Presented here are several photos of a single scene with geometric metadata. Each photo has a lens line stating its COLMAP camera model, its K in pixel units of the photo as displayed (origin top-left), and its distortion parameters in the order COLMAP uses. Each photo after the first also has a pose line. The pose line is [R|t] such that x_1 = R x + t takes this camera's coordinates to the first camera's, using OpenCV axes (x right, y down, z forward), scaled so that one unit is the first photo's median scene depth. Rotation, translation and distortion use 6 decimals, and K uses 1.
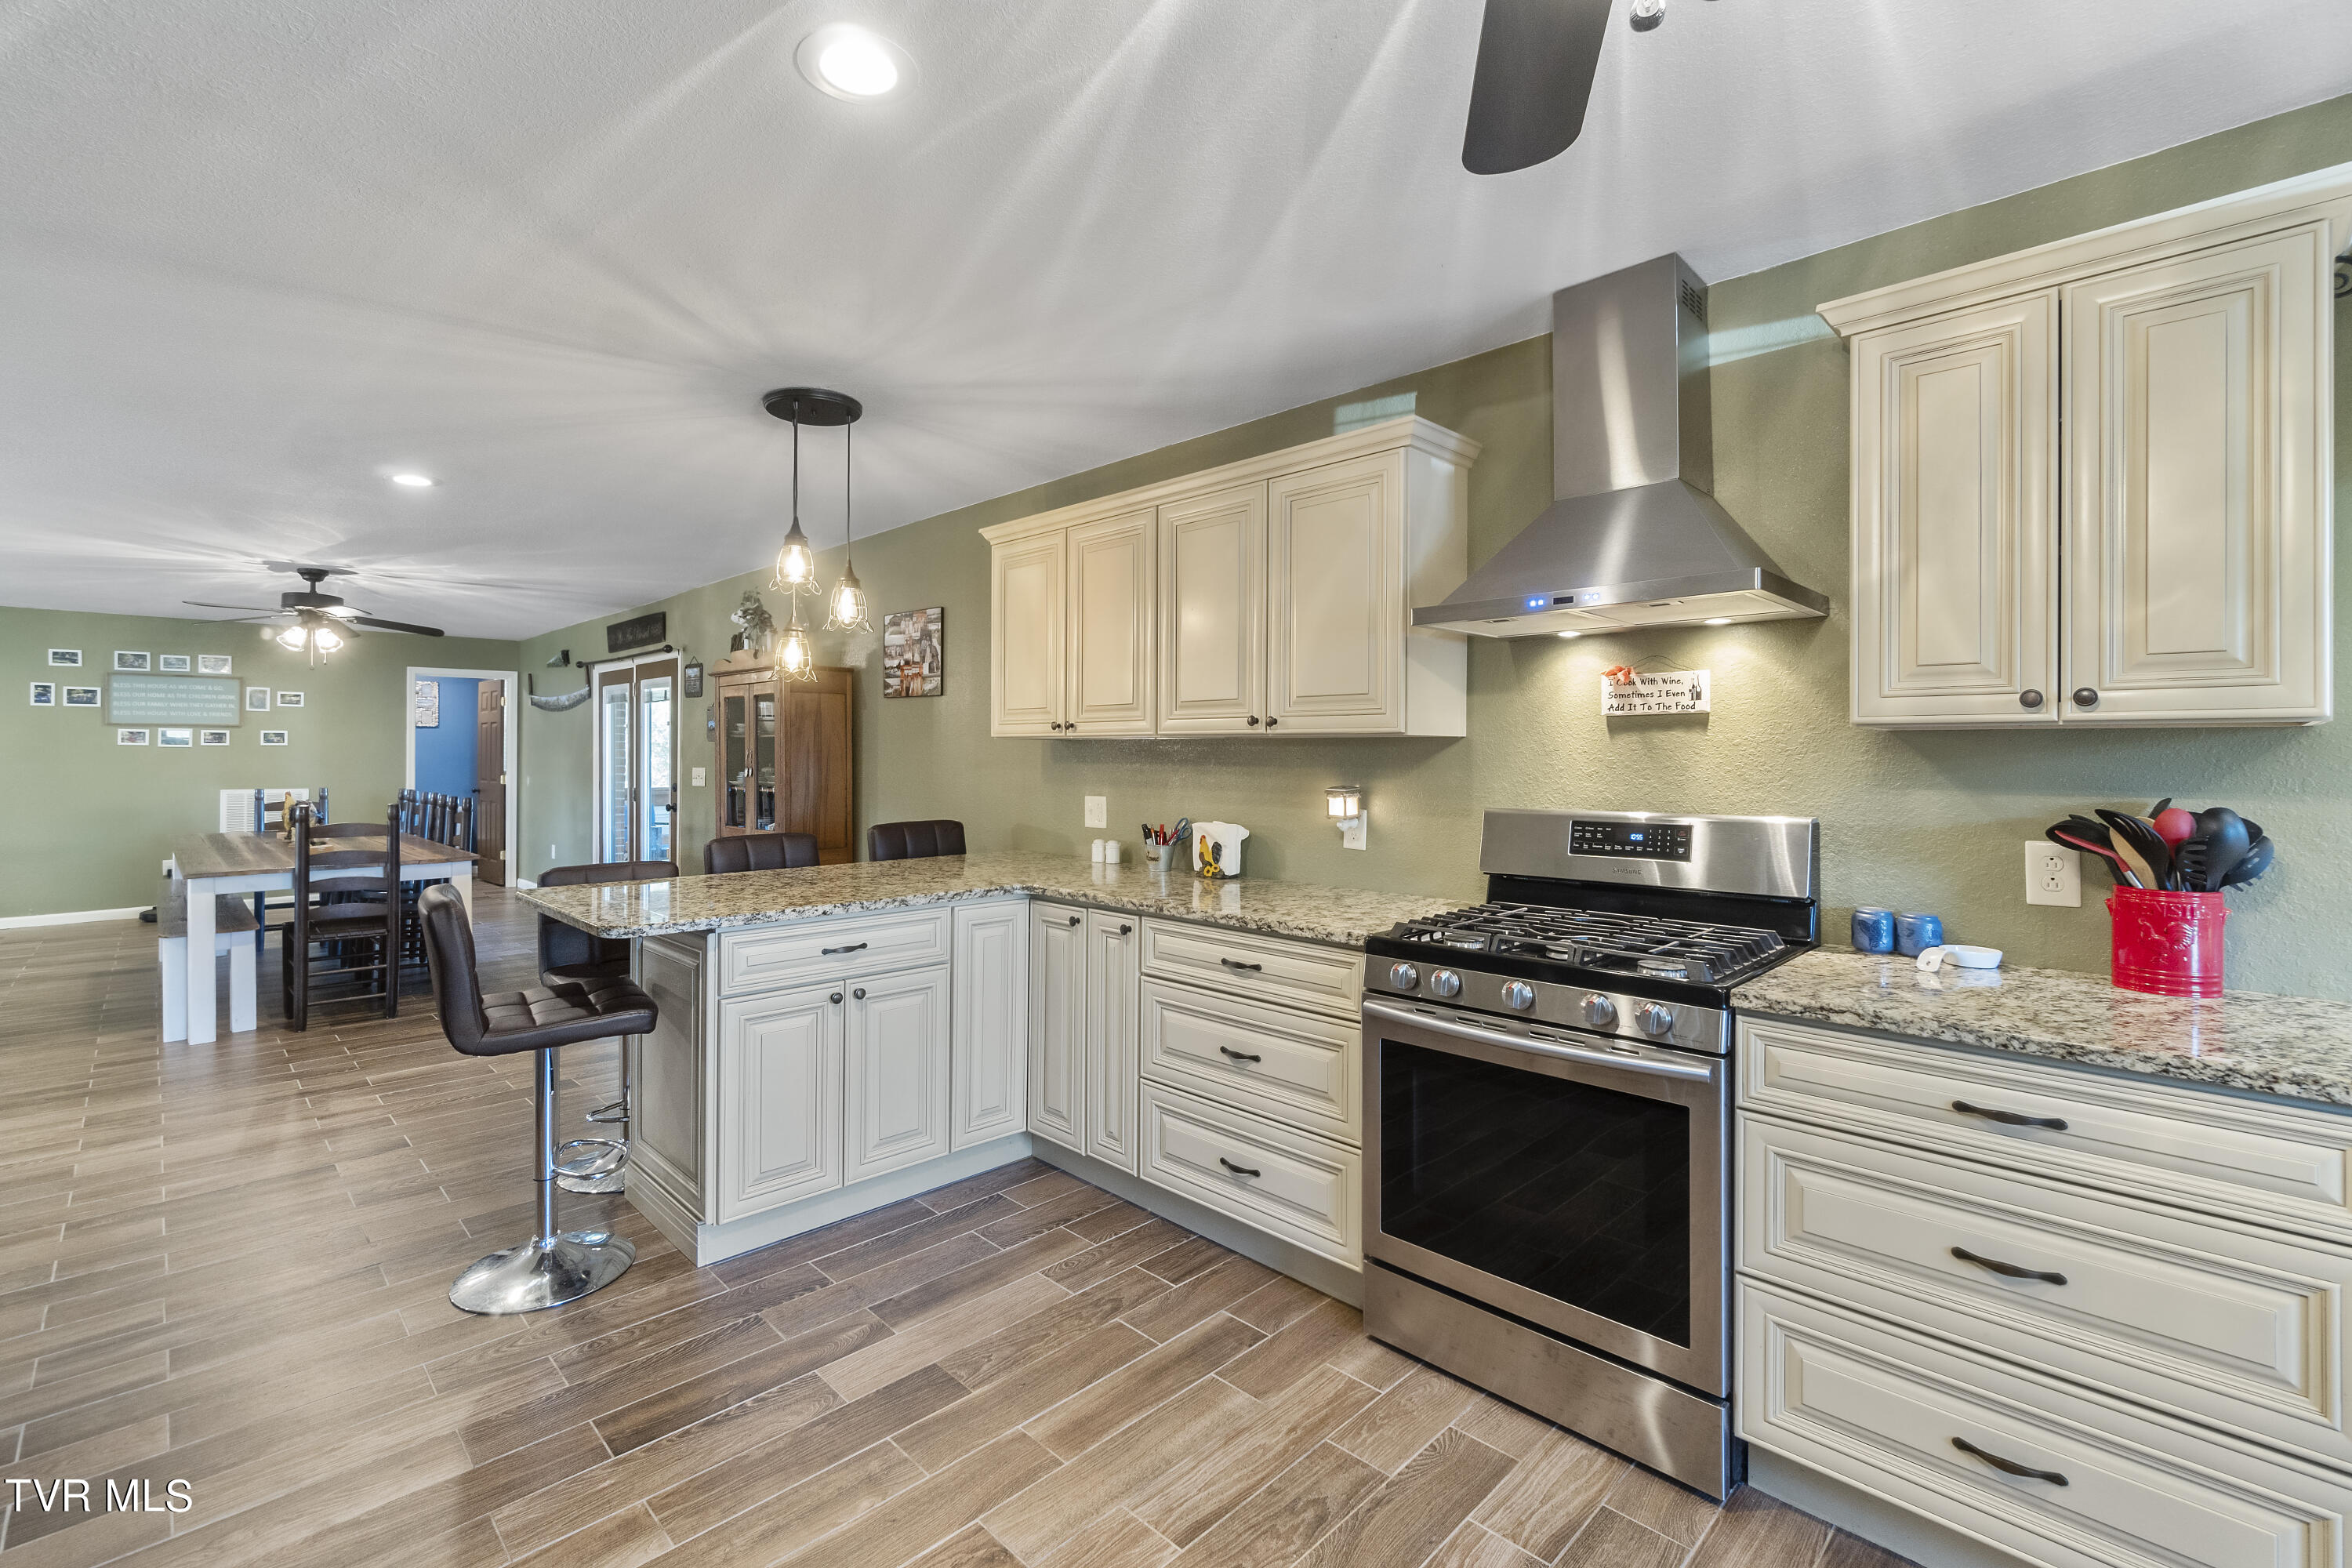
lens RADIAL K [[1023.8, 0, 1162.3], [0, 1023.8, 751.8], [0, 0, 1]] dist [-0.005946, 0.002222]
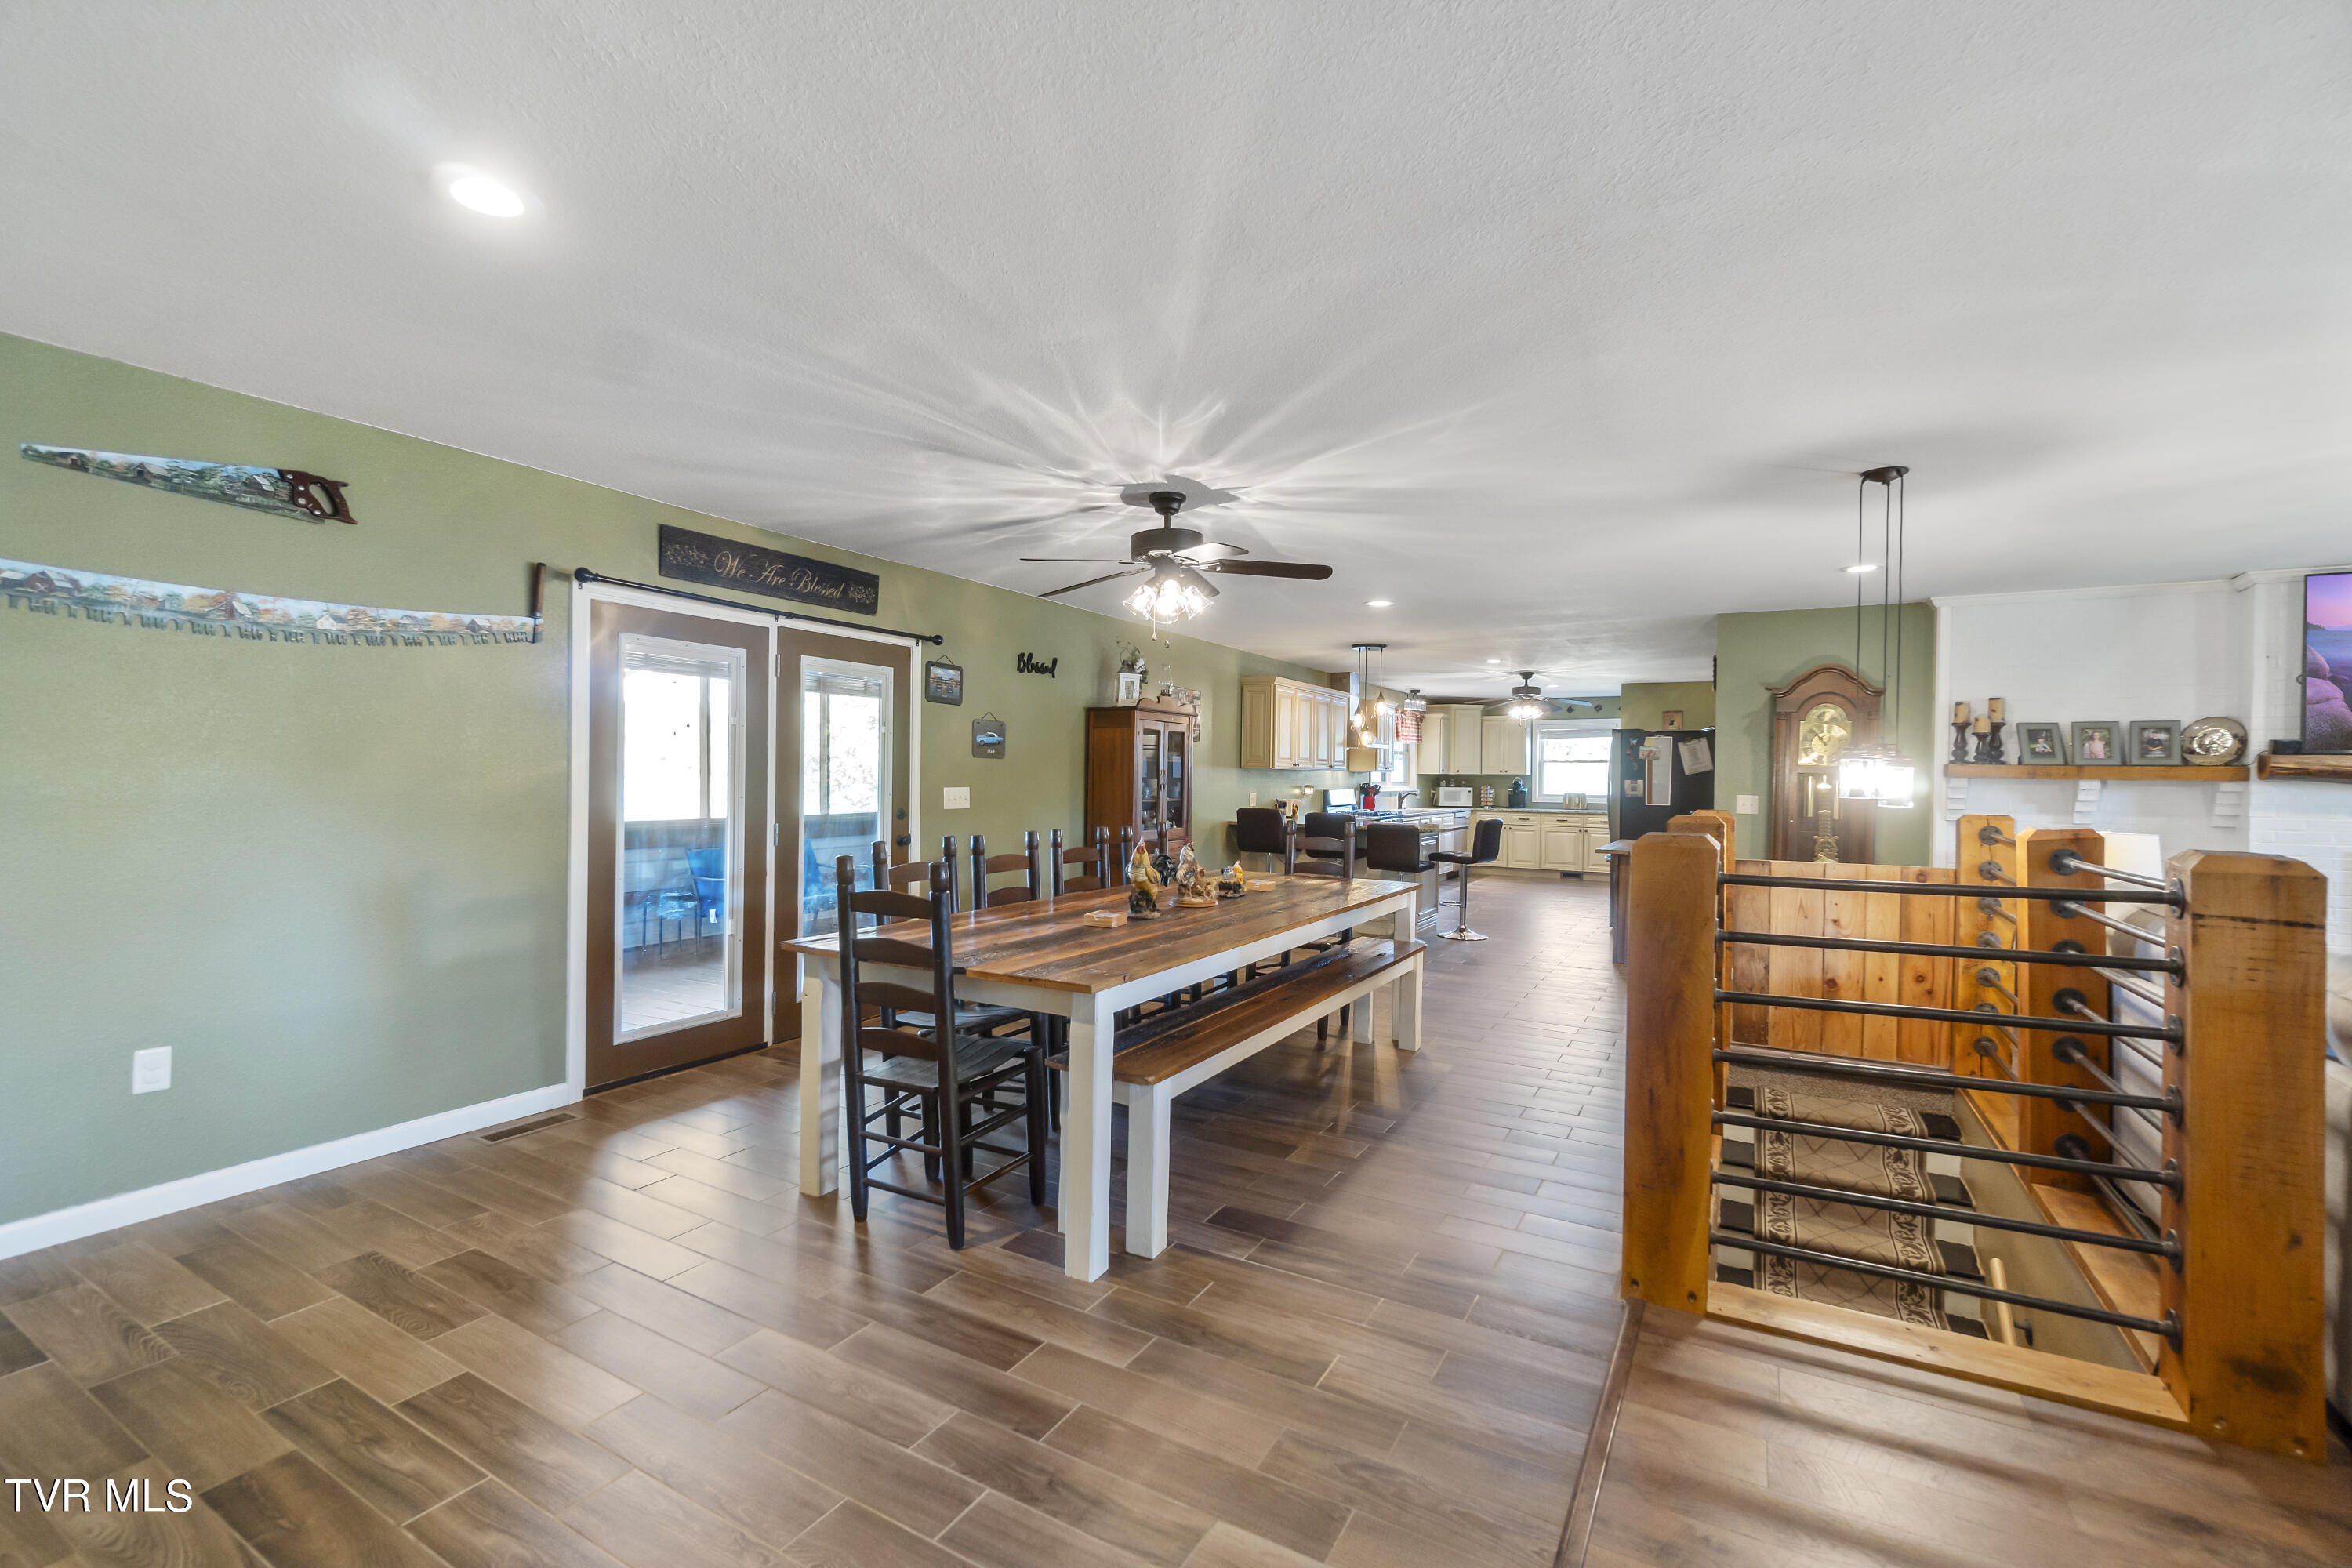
lens RADIAL K [[1023.8, 0, 1157.3], [0, 1023.8, 786.4], [0, 0, 1]] dist [-0.005946, 0.002222]
pose [[-0.259450, -0.016560, 0.965615, -3.069712], [-0.015557, 0.999795, 0.012967, 0.002505], [-0.965631, -0.011658, -0.259654, 2.449634]]
